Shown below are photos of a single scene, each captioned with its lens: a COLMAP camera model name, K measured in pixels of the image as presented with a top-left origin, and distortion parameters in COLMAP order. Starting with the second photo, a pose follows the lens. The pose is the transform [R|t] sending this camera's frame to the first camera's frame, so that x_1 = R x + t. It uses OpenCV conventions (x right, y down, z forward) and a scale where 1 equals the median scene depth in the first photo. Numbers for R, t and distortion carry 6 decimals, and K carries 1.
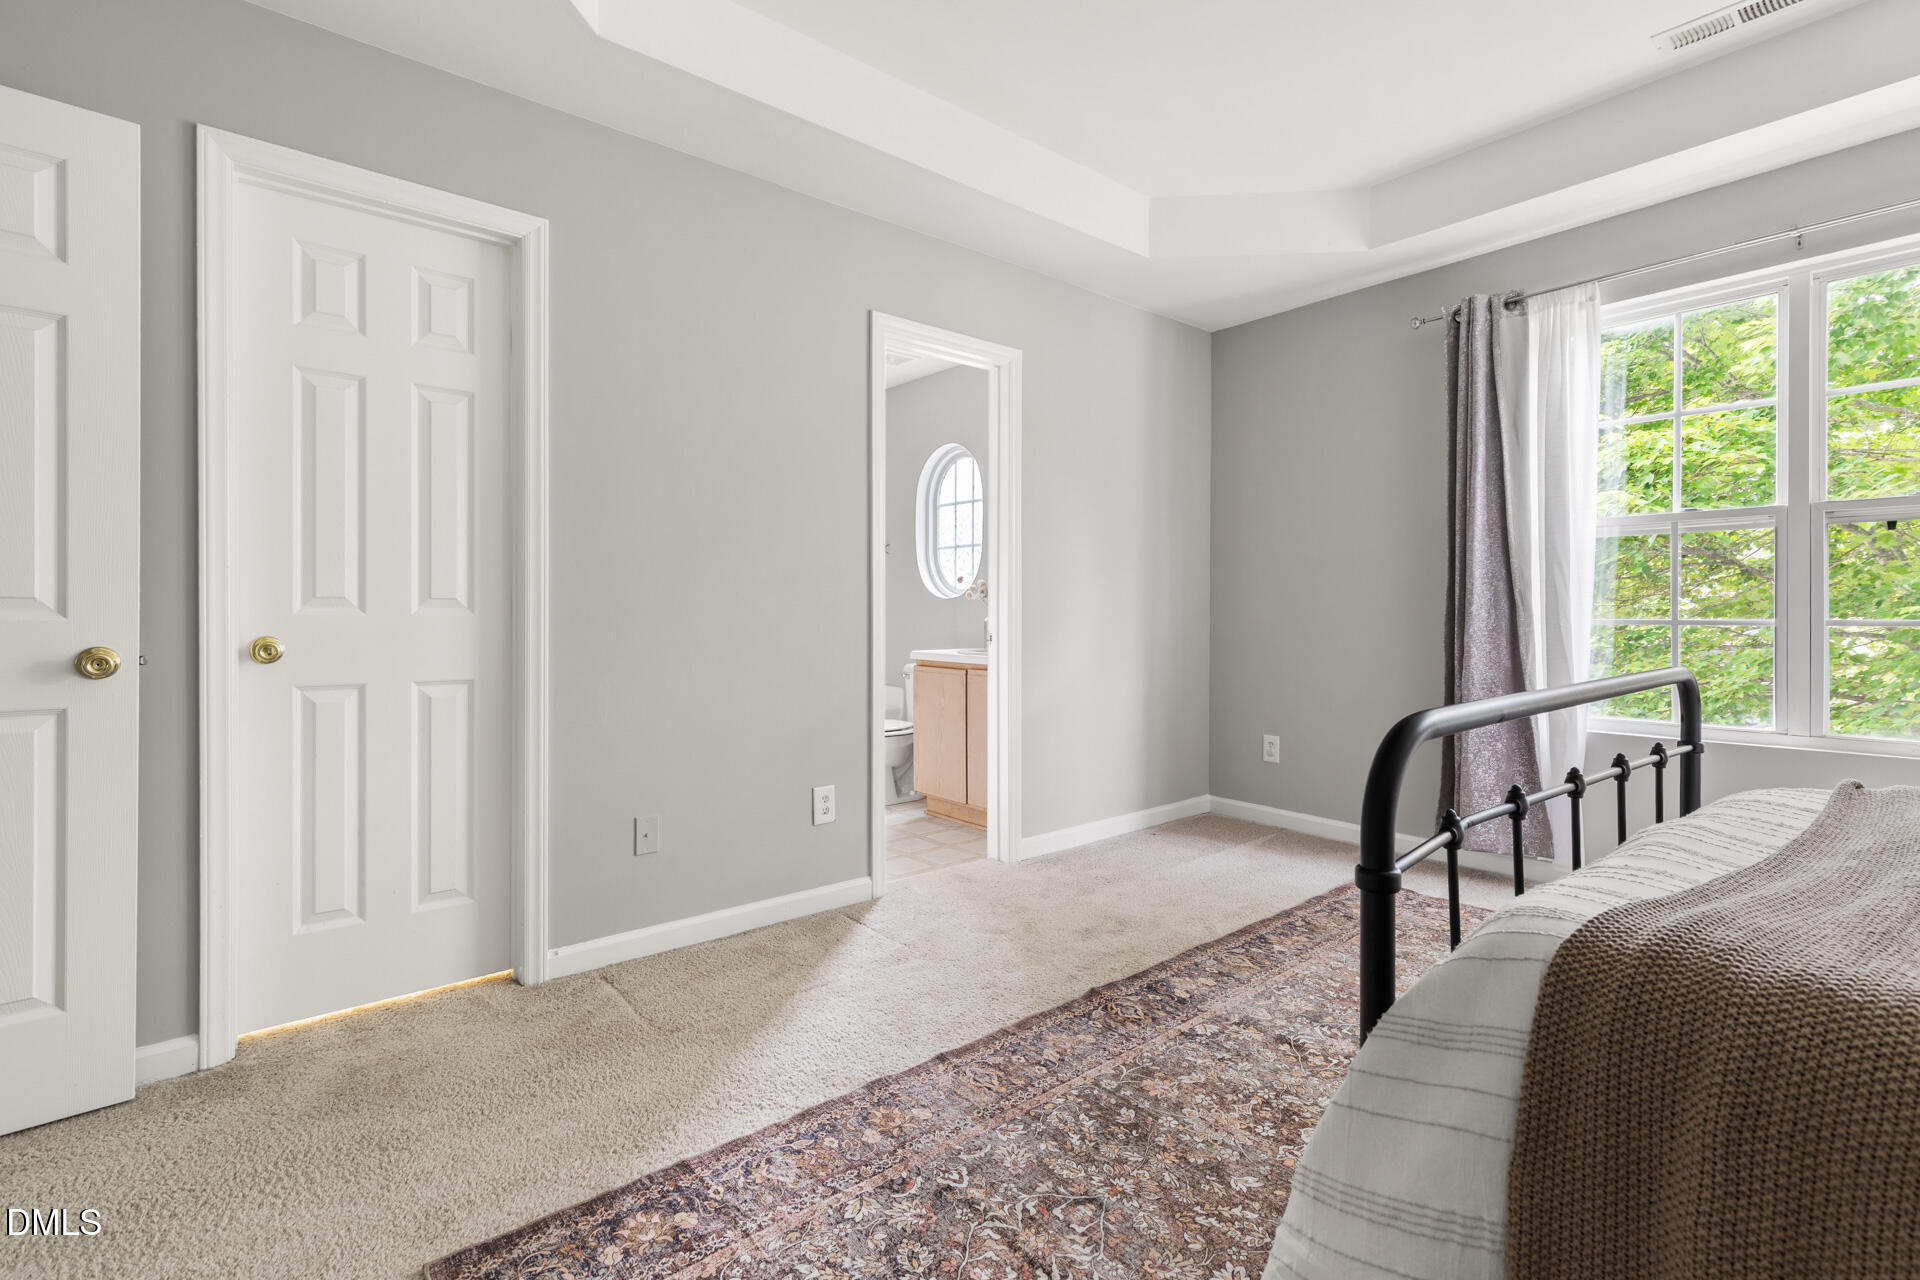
lens RADIAL K [[868.7, 0, 963.7], [0, 868.7, 615.7], [0, 0, 1]] dist [0.000013, 0.000232]
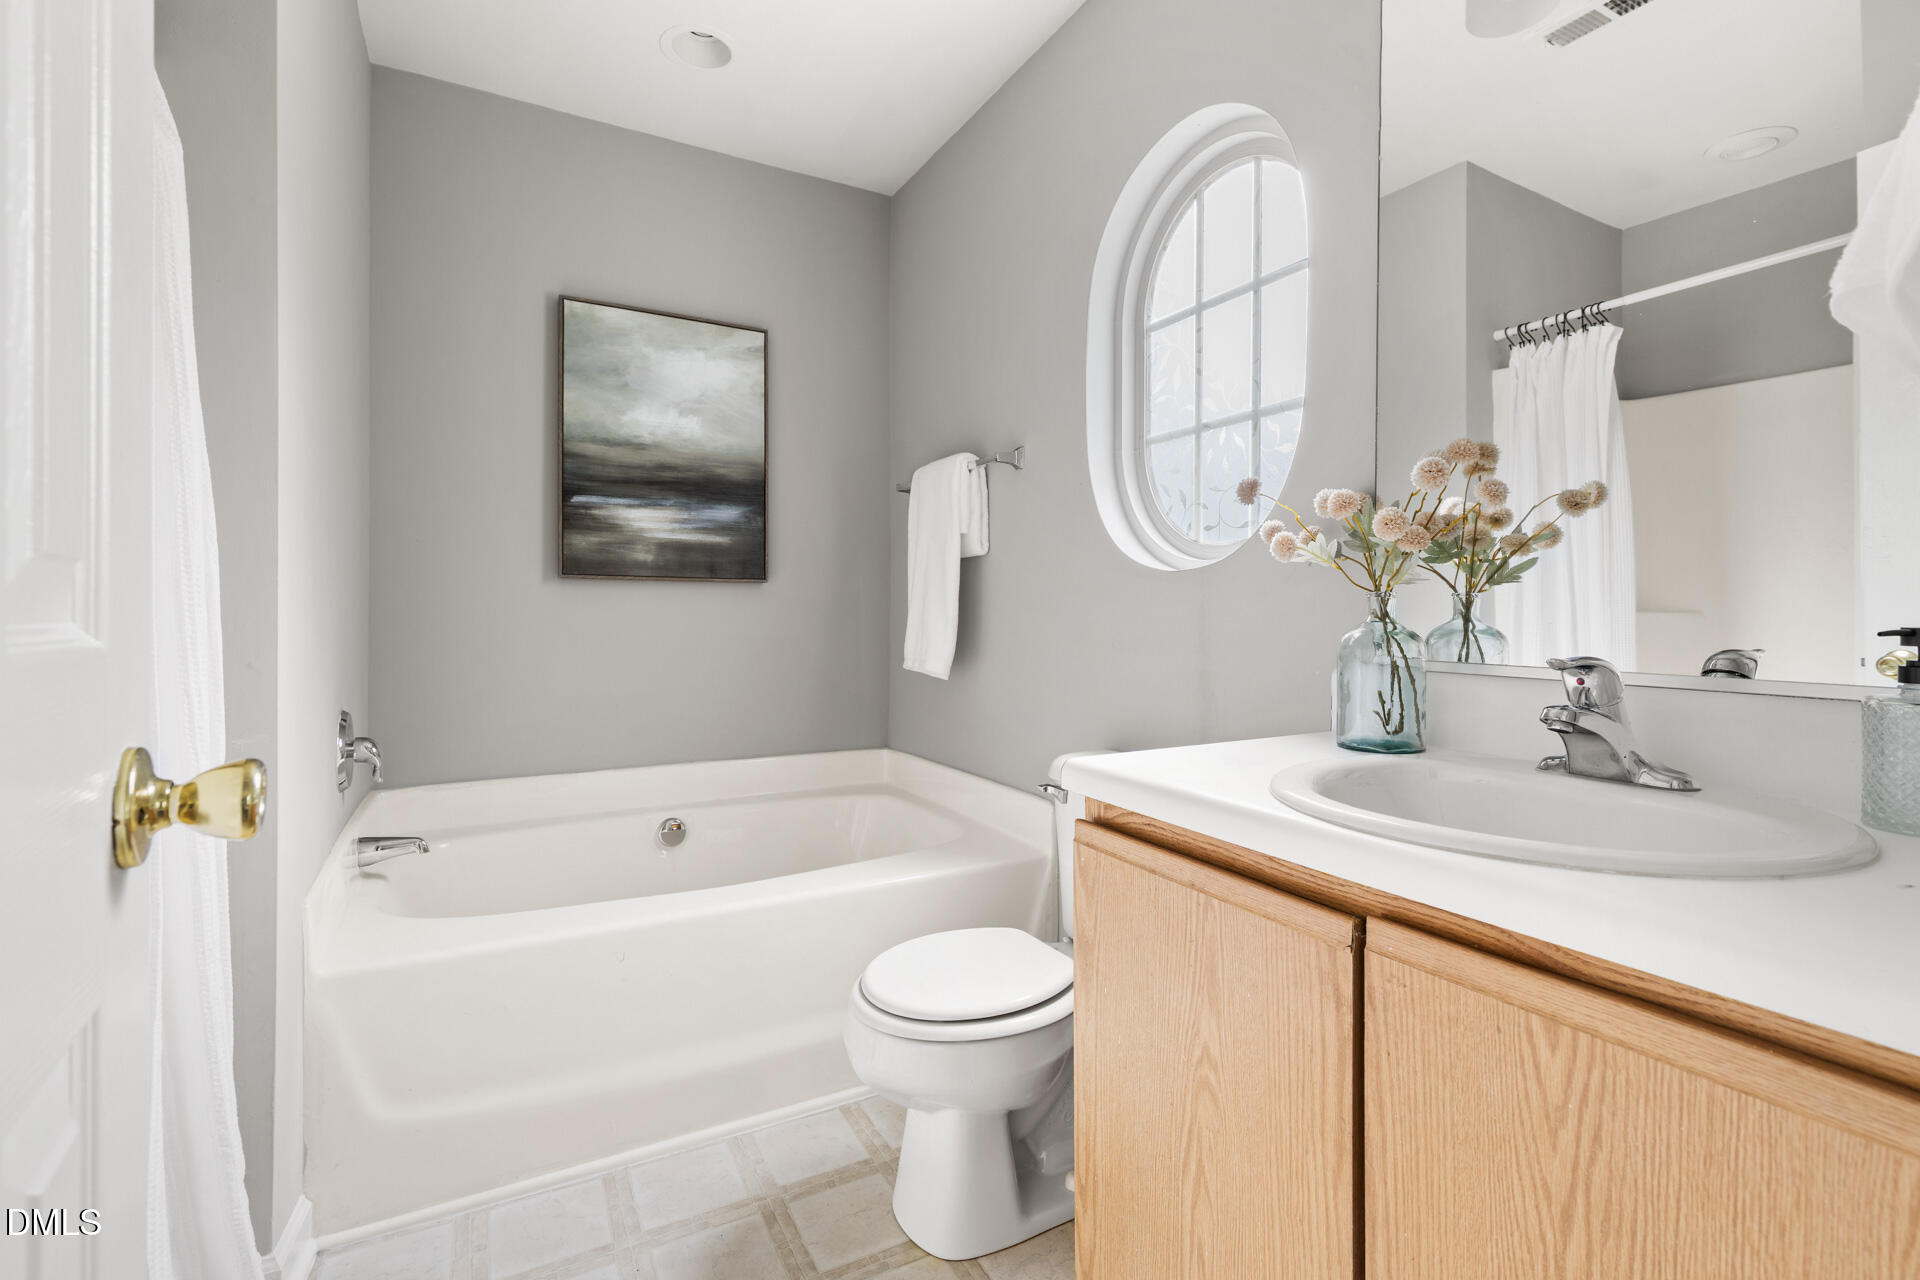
lens RADIAL K [[868.7, 0, 963.7], [0, 868.7, 615.7], [0, 0, 1]] dist [0.000013, 0.000232]
pose [[0.980618, 0.004676, -0.195871, -0.077920], [-0.004968, 0.999987, -0.001002, -0.002144], [0.195864, 0.001956, 0.980629, 1.435700]]
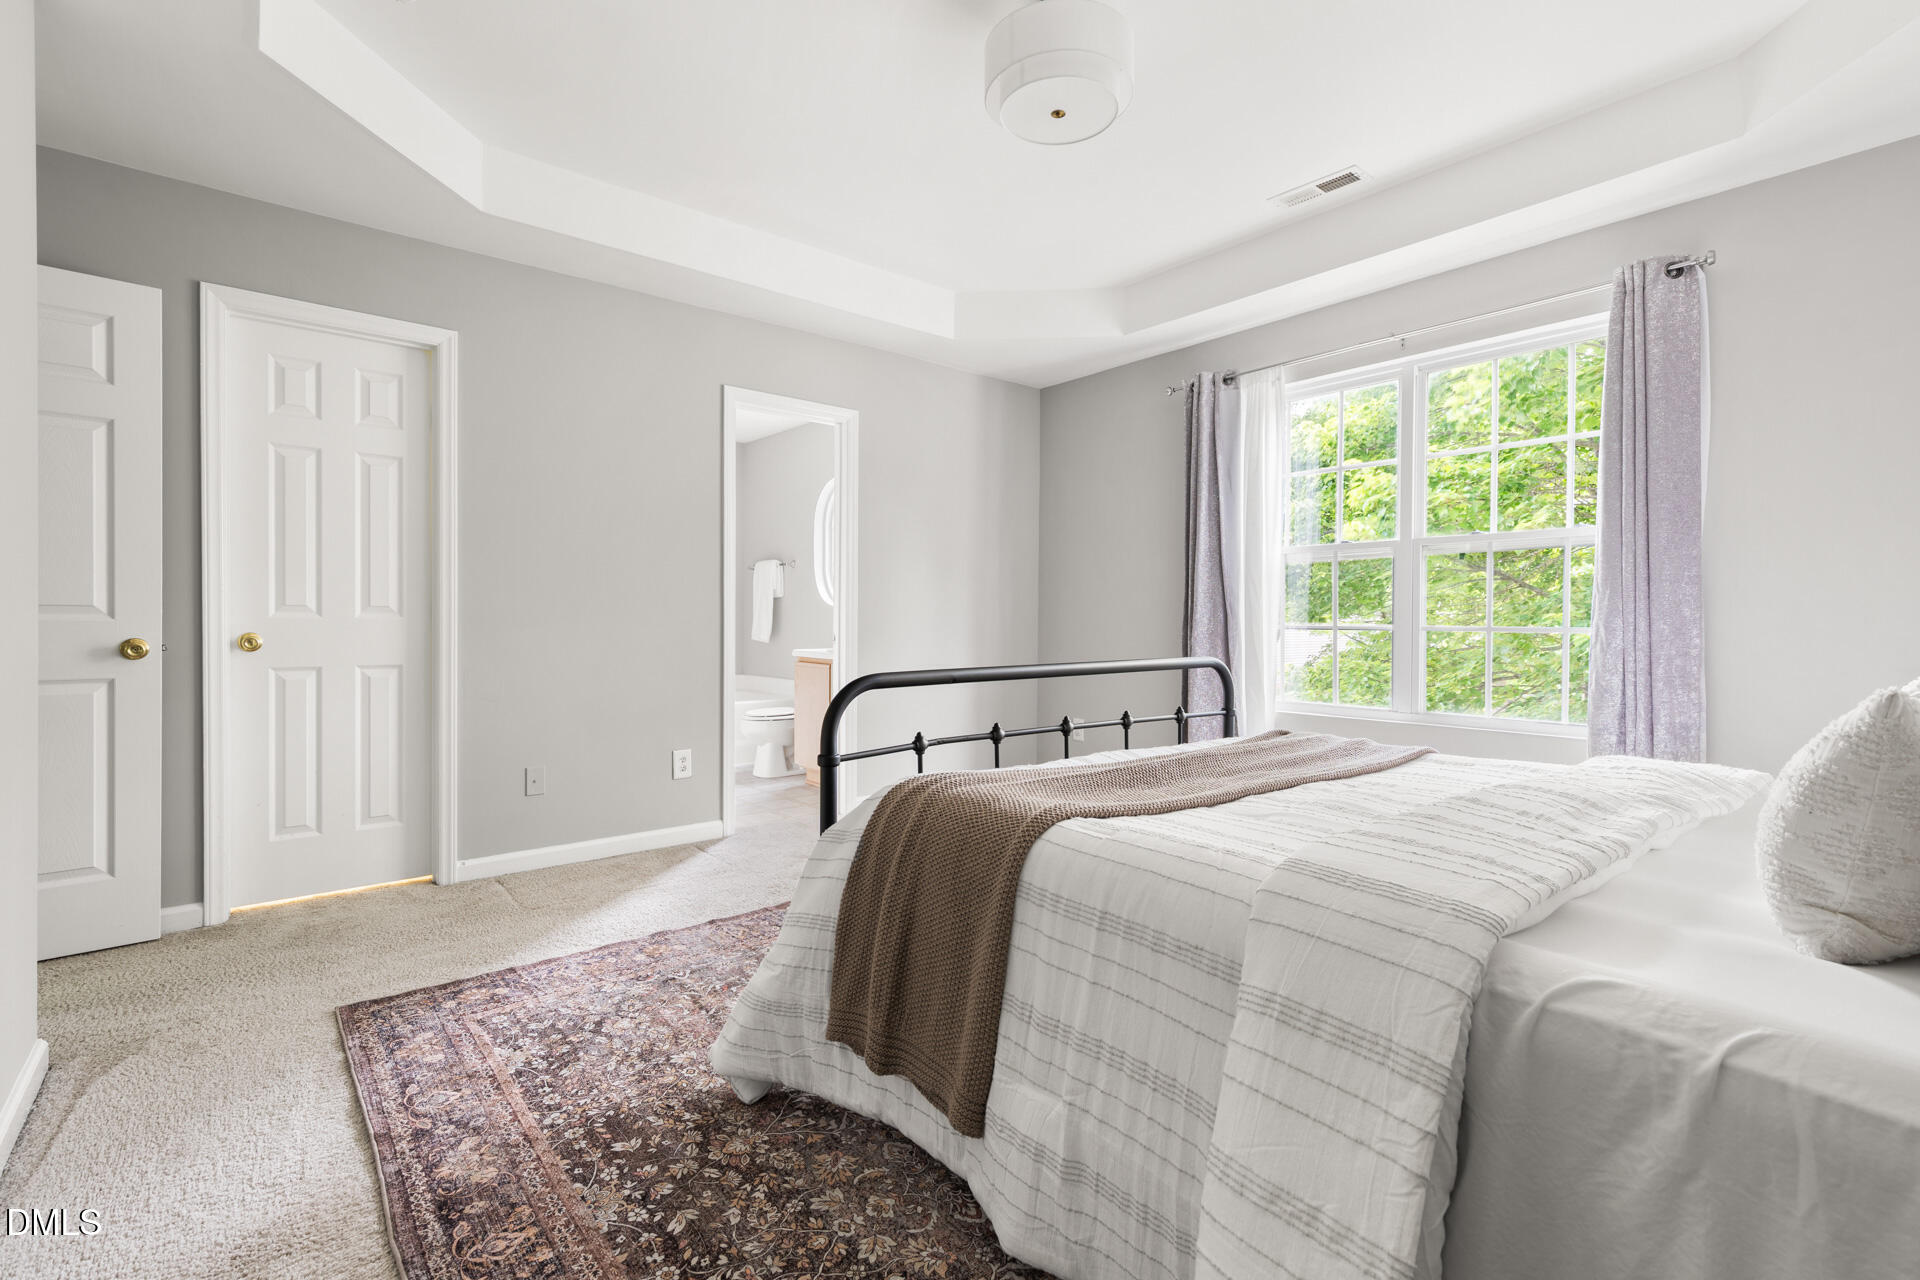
lens RADIAL K [[846.3, 0, 963.7], [0, 846.3, 628.7], [0, 0, 1]] dist [-0.001450, -0.000358]
pose [[0.999984, 0.003793, 0.004278, 0.337959], [-0.003826, 0.999963, 0.007743, 0.001809], [-0.004249, -0.007759, 0.999961, -0.365956]]
